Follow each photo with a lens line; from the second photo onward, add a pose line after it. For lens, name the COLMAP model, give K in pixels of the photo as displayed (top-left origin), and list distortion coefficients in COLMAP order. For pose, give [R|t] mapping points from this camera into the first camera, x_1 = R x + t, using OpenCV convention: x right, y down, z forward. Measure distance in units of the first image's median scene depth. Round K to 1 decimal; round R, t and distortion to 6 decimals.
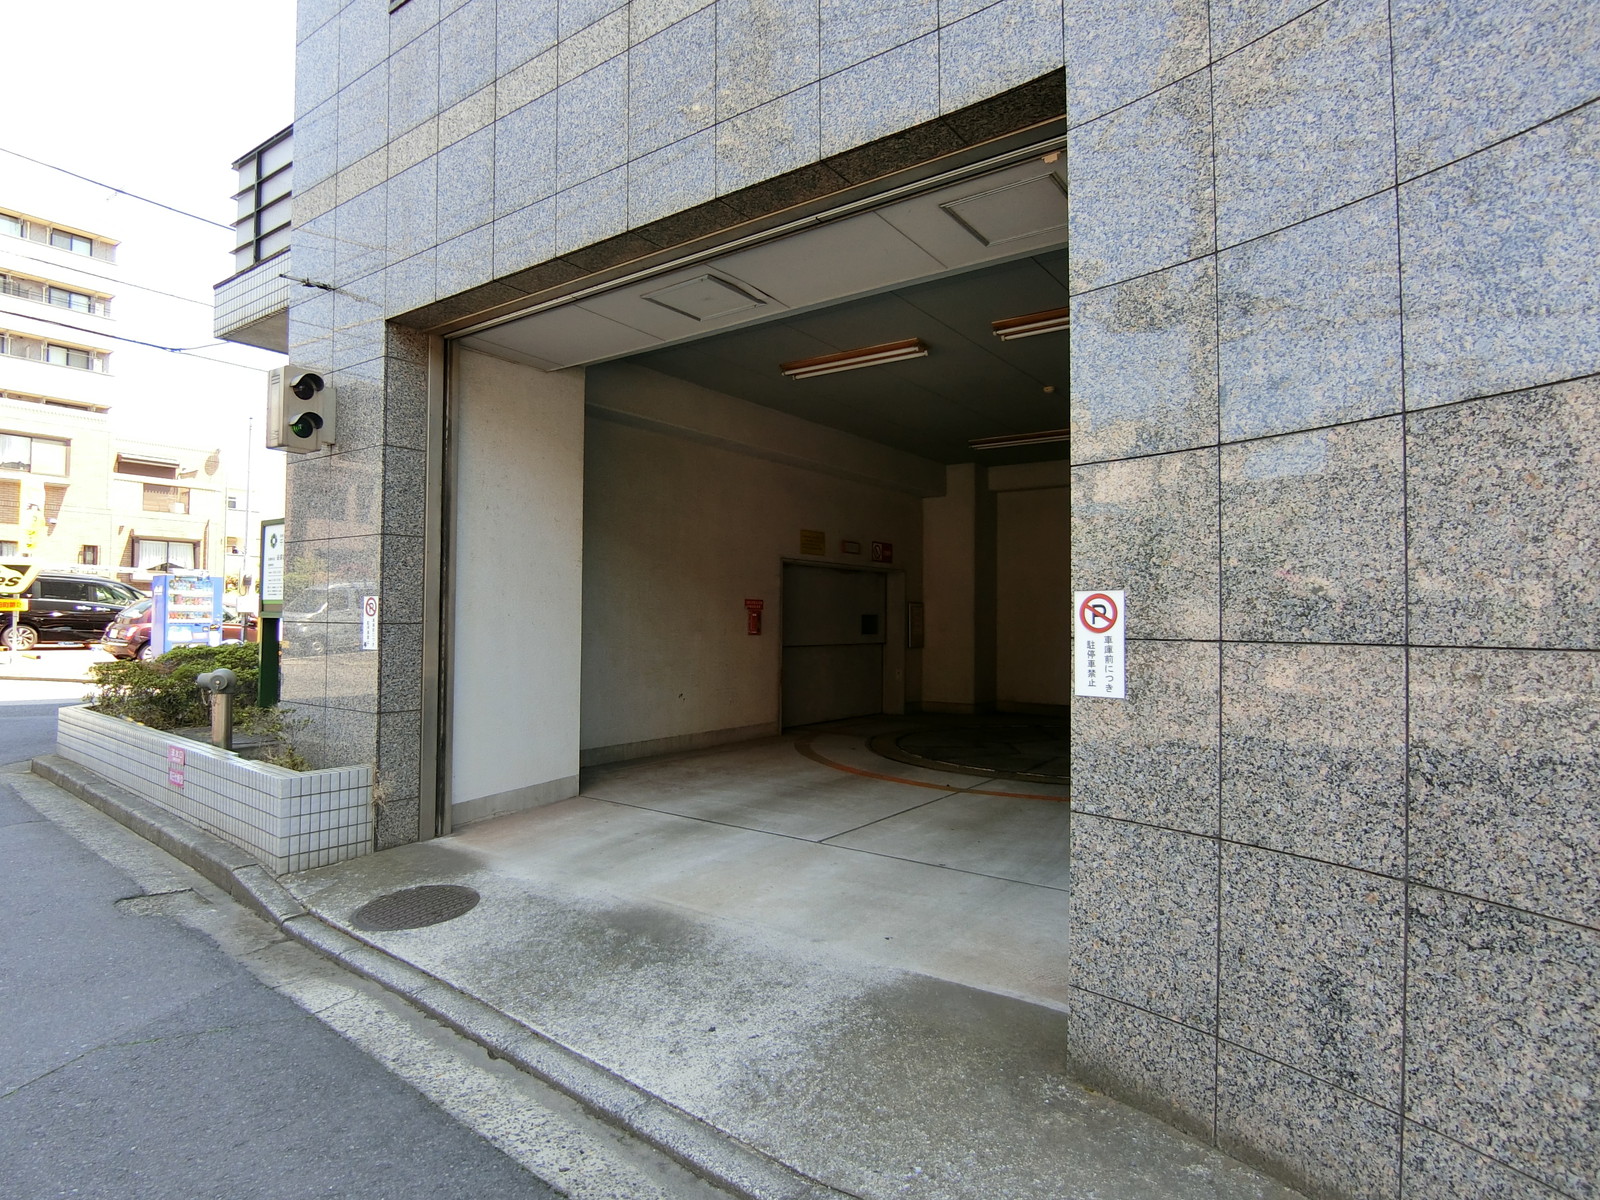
lens RADIAL K [[880.1, 0, 792.1], [0, 880.1, 601.4], [0, 0, 1]] dist [-0.004905, -0.002427]
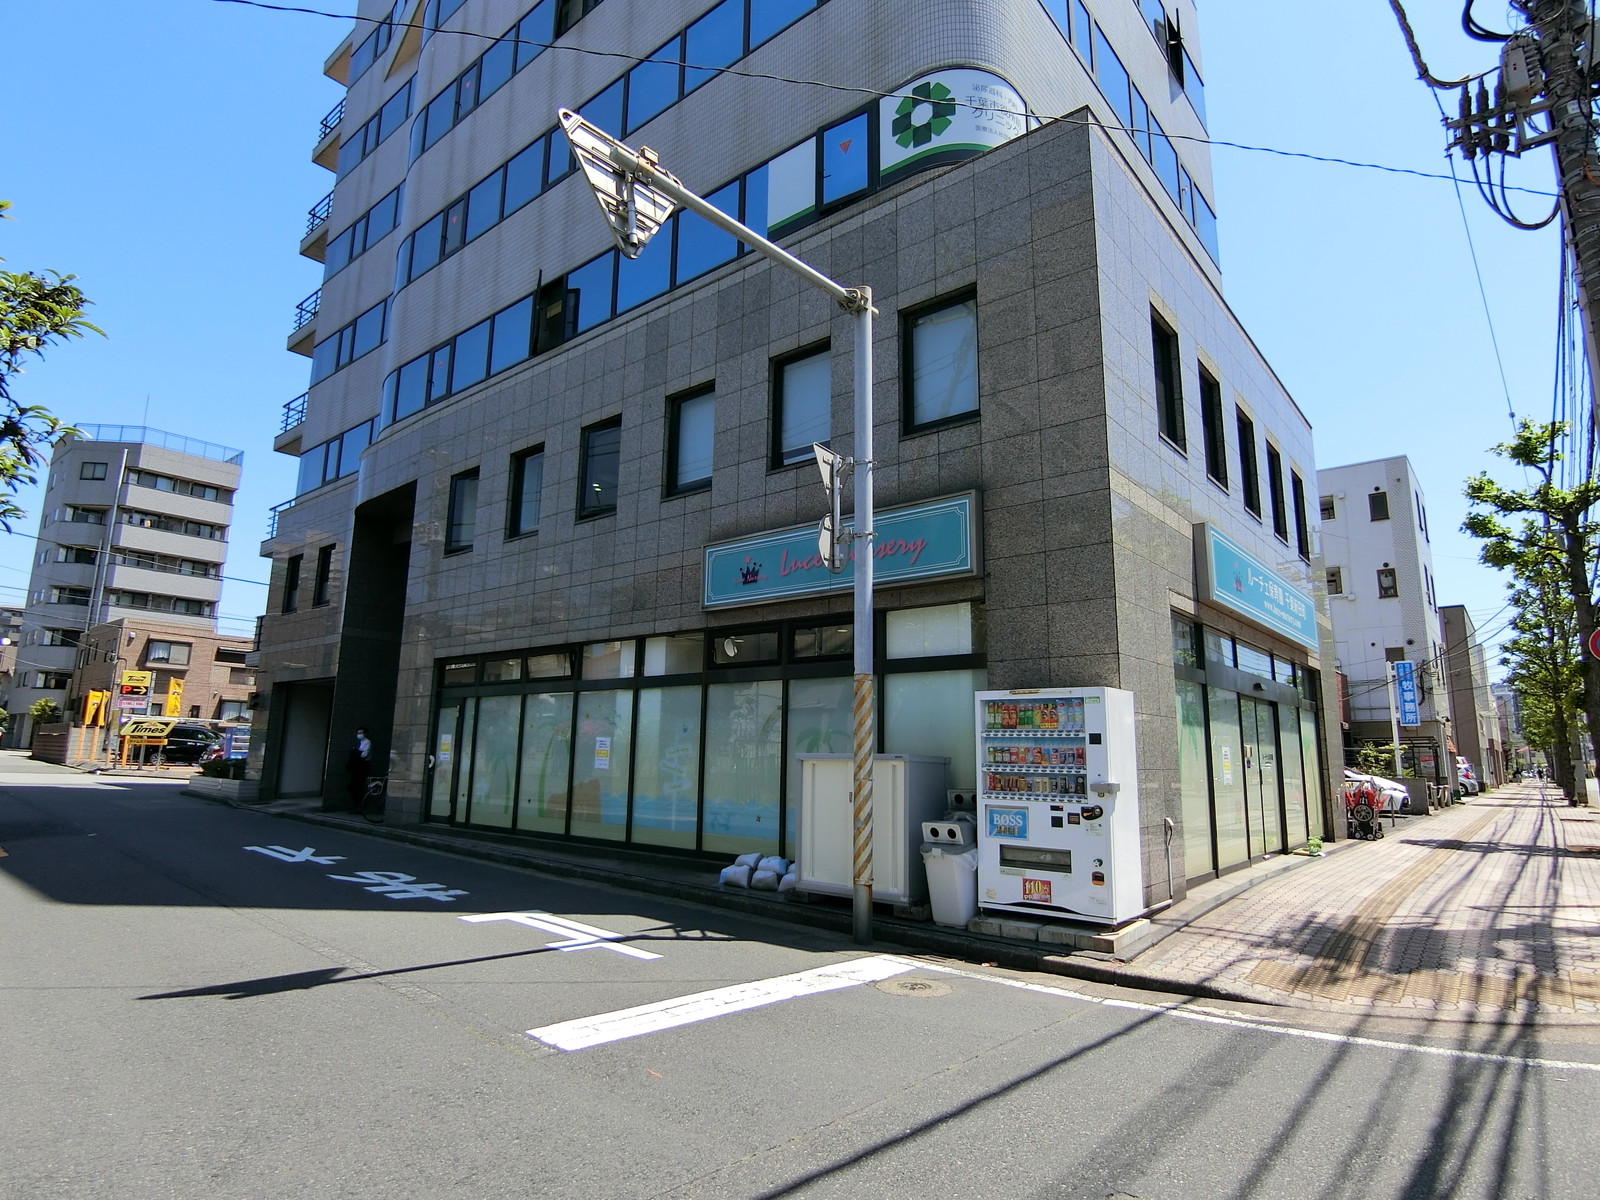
lens RADIAL K [[897.6, 0, 800.0], [0, 897.6, 586.7], [0, 0, 1]] dist [-0.007263, -0.002512]
pose [[0.997253, -0.007464, -0.073693, 2.683137], [-0.005132, 0.985556, -0.169274, -0.028904], [0.073892, 0.169188, 0.982810, -3.551751]]
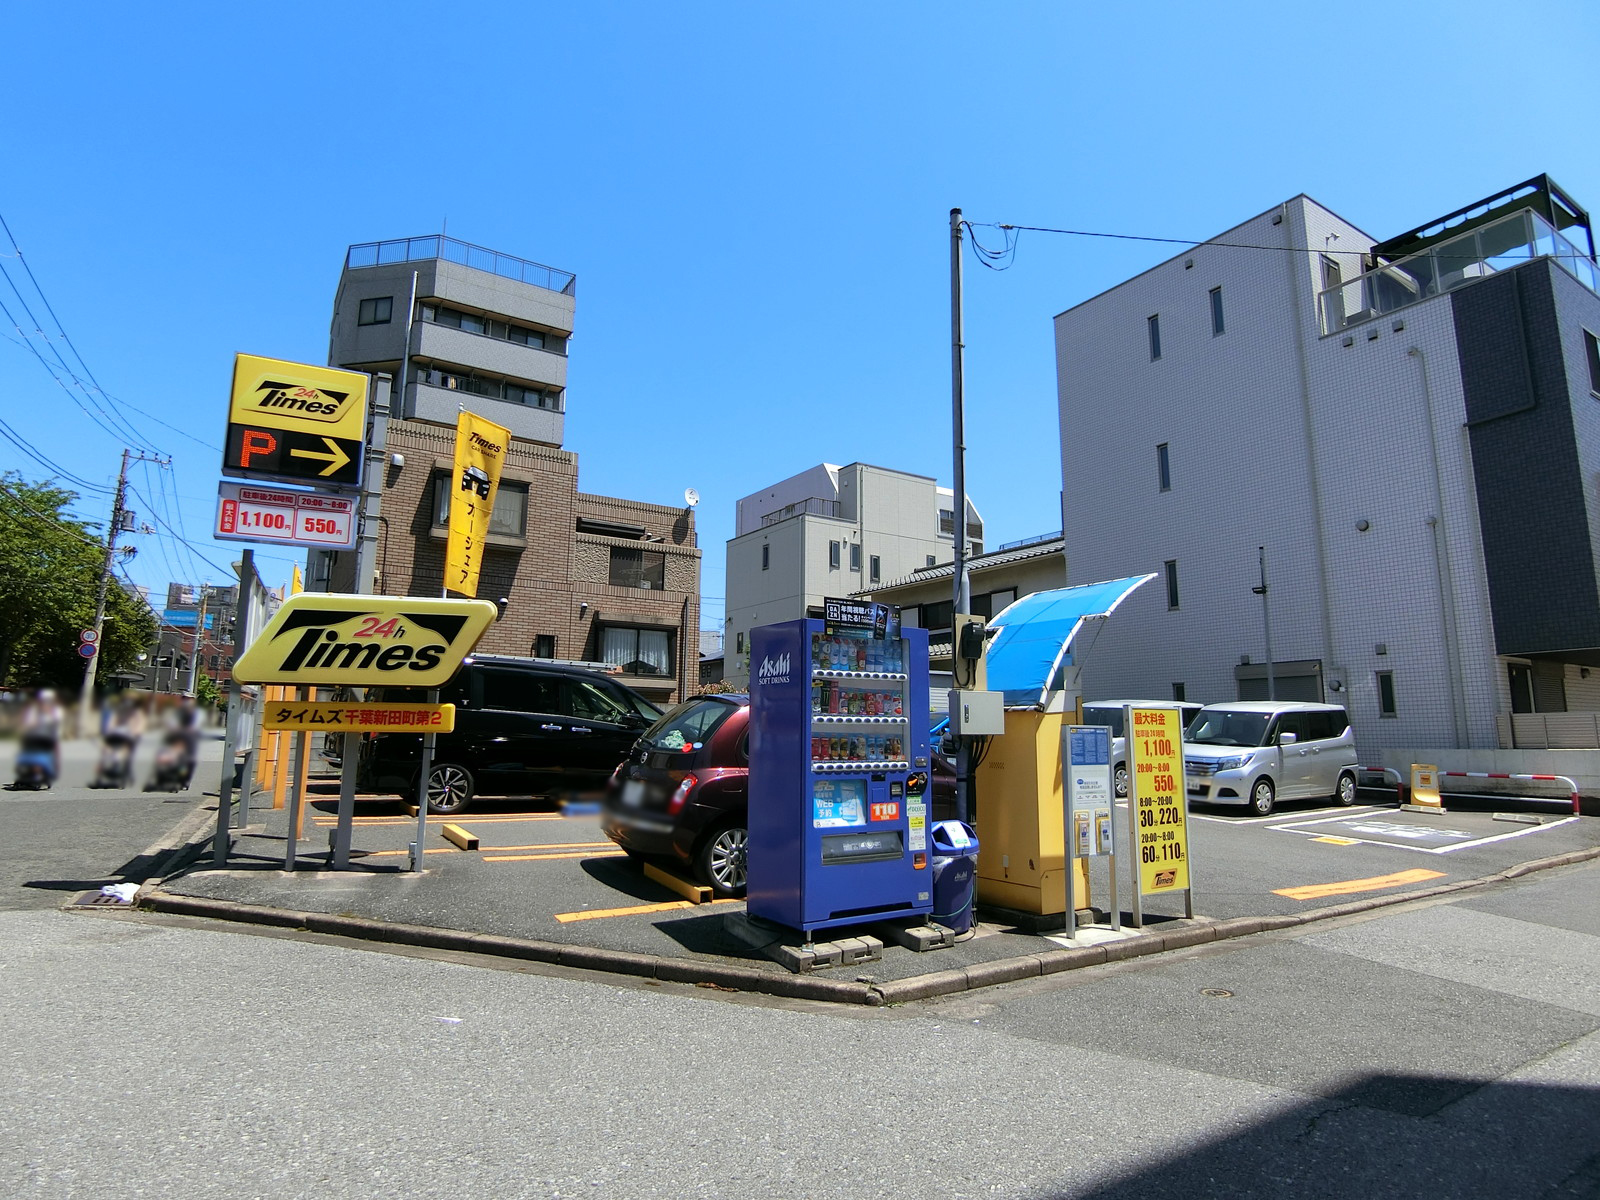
lens RADIAL K [[897.6, 0, 800.0], [0, 897.6, 586.7], [0, 0, 1]] dist [-0.007263, -0.002512]
pose [[0.930782, -0.061008, -0.360447, -2.043589], [0.007270, 0.988870, -0.148601, 0.023419], [0.365501, 0.135695, 0.920867, 2.386913]]
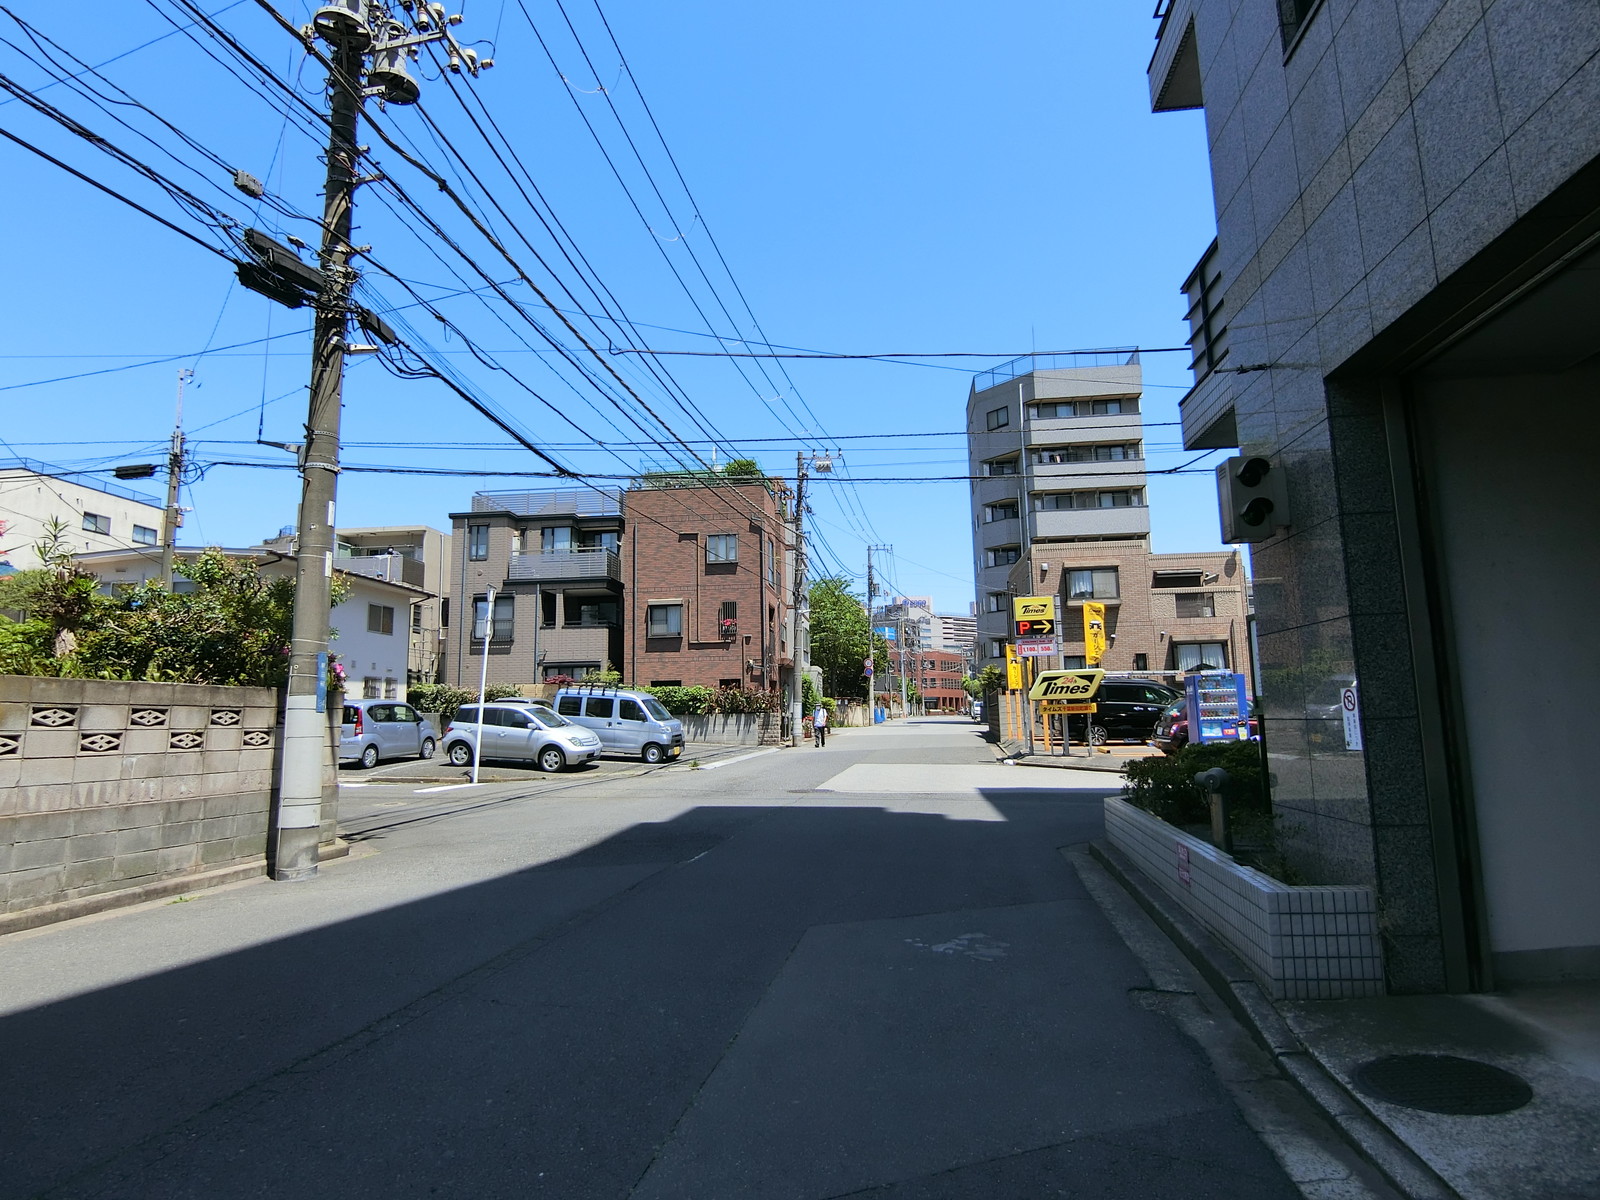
lens RADIAL K [[902.1, 0, 800.0], [0, 902.1, 600.0], [0, 0, 1]] dist [-0.004872, -0.009038]
pose [[0.496769, -0.139171, -0.856652, 0.027392], [0.050466, 0.990021, -0.131573, -0.002224], [0.866414, 0.022129, 0.498835, 0.083529]]
